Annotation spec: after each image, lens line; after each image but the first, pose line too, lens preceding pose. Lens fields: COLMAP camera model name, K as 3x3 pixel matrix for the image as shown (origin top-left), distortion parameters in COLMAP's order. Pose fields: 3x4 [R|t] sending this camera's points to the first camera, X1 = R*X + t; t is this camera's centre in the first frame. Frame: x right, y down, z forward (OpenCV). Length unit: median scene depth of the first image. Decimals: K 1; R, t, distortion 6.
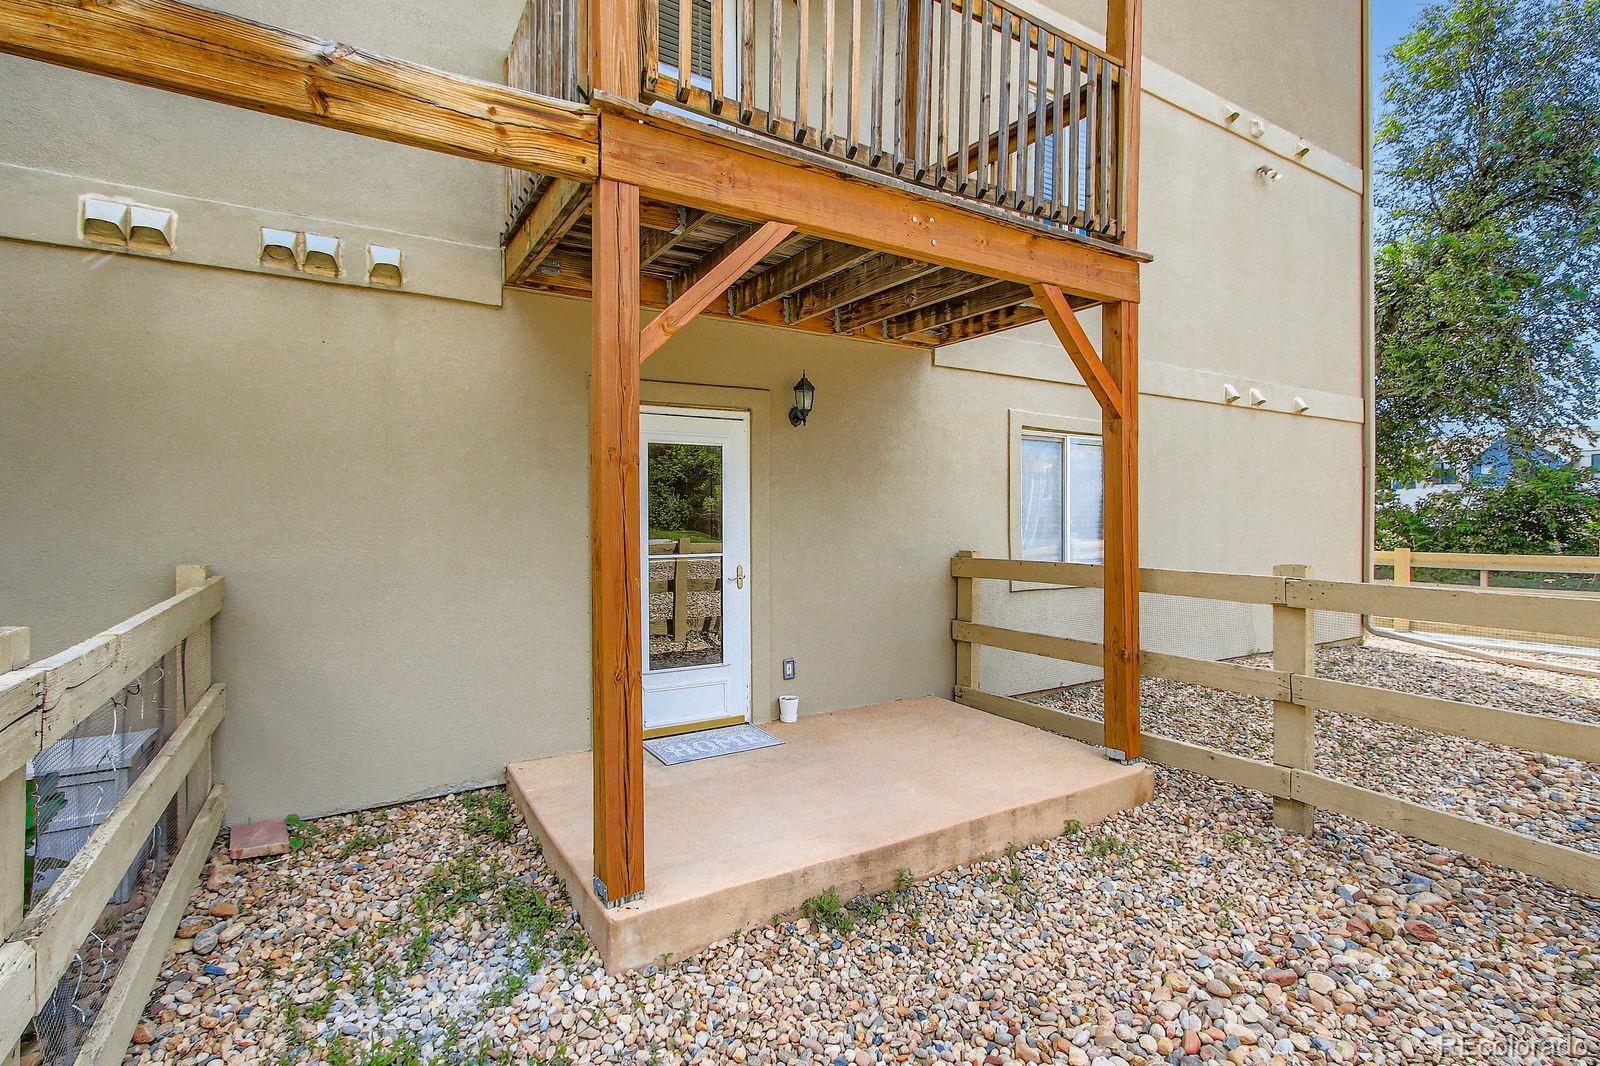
lens RADIAL K [[760.0, 0, 805.6], [0, 760.0, 525.7], [0, 0, 1]] dist [0.002740, 0.000270]
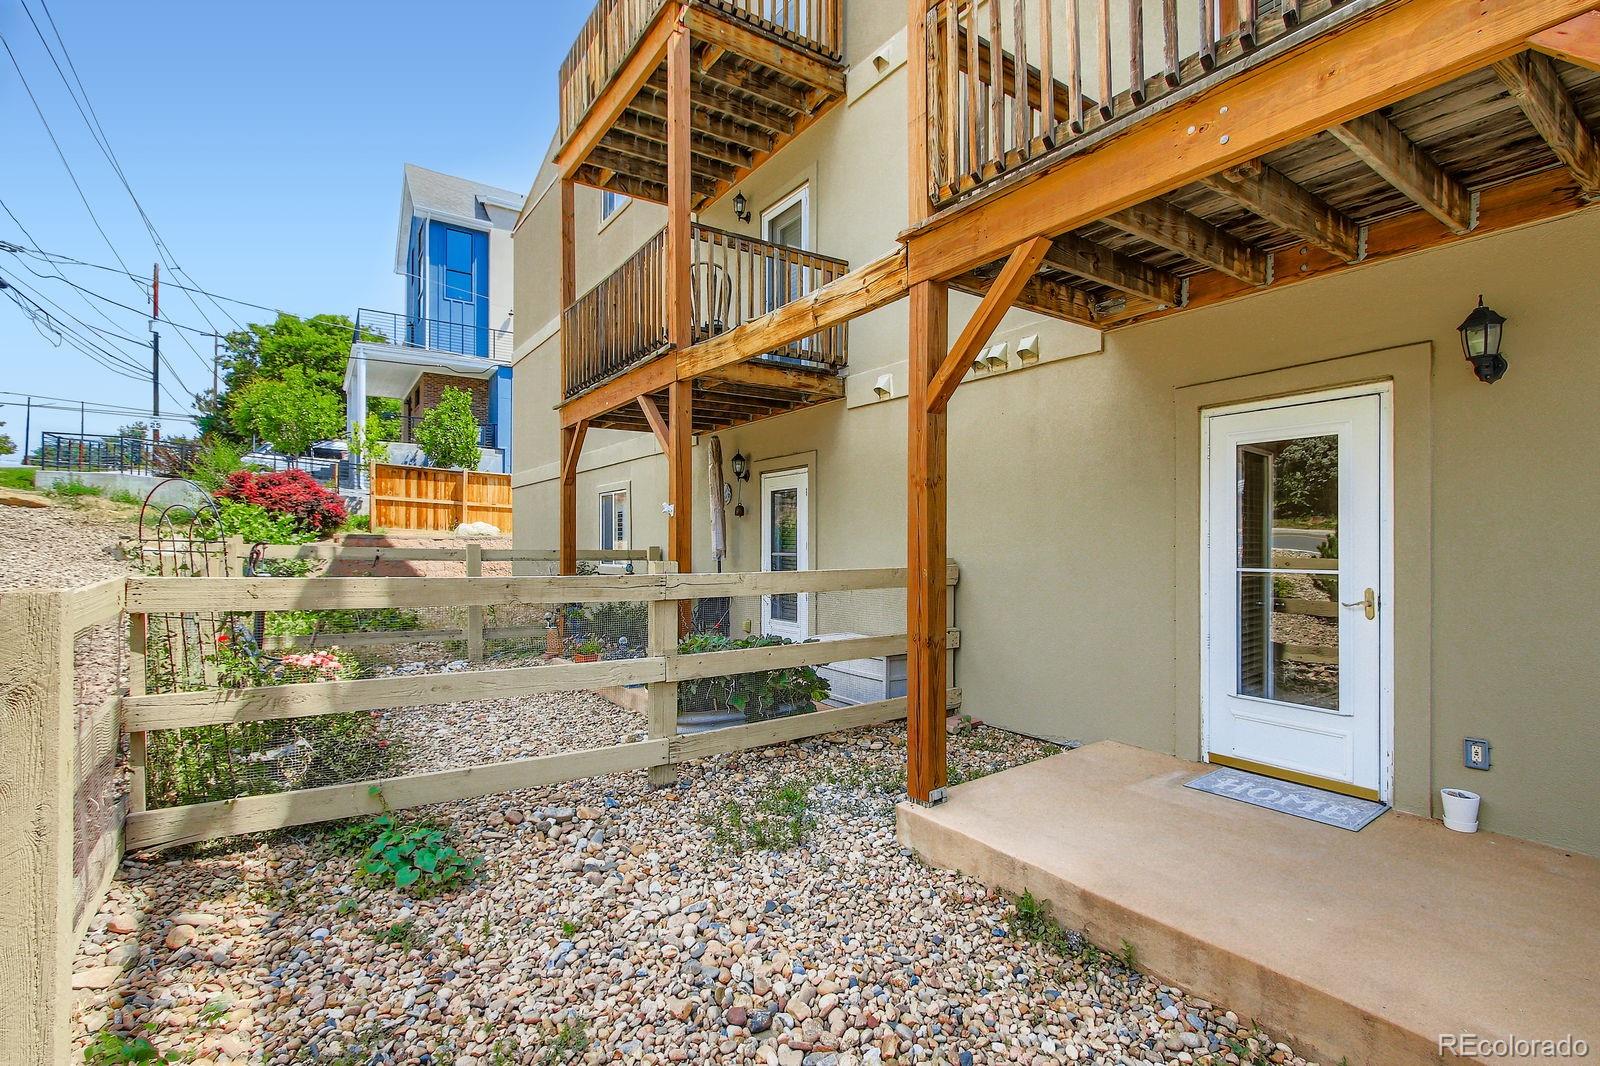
lens RADIAL K [[743.4, 0, 807.0], [0, 743.4, 548.8], [0, 0, 1]] dist [0.001136, -0.000196]
pose [[0.055703, 0.010479, -0.998392, 0.699781], [-0.011122, 0.999889, 0.009874, 0.013514], [0.998385, 0.010554, 0.055813, 0.458976]]
